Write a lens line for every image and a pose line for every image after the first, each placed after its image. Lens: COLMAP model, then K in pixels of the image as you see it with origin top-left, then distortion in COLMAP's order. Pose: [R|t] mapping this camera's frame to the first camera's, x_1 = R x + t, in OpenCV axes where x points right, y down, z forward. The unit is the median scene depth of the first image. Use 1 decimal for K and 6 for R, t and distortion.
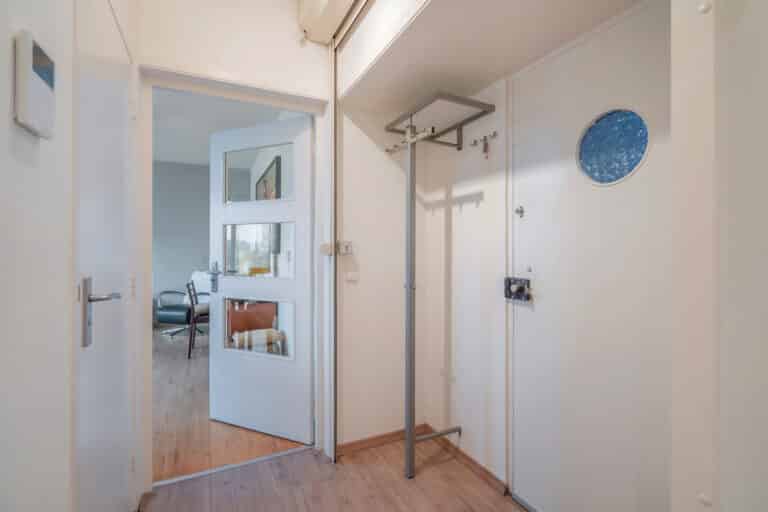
lens RADIAL K [[354.0, 0, 382.7], [0, 354.0, 250.9], [0, 0, 1]] dist [0.001599, 0.001448]
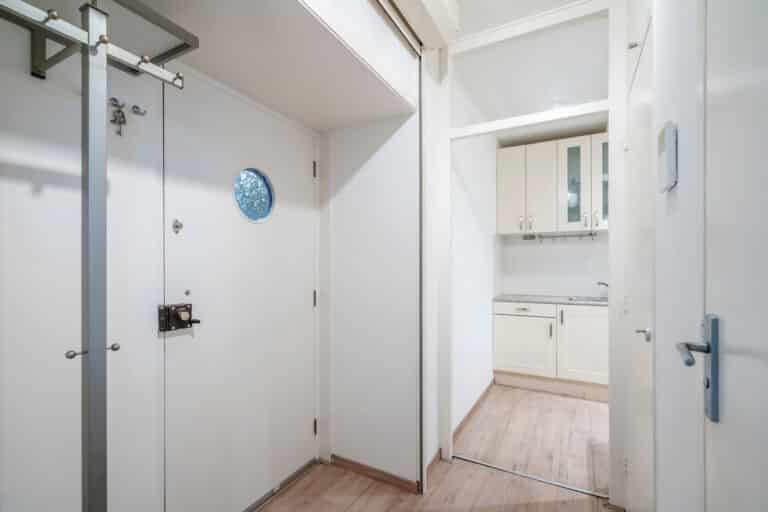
lens RADIAL K [[354.0, 0, 383.9], [0, 354.0, 263.8], [0, 0, 1]] dist [0.001599, 0.001448]
pose [[-0.565338, 0.010971, 0.824786, -0.599475], [0.006474, 0.999940, -0.008863, -0.008759], [-0.824834, 0.000328, -0.565375, 1.071544]]
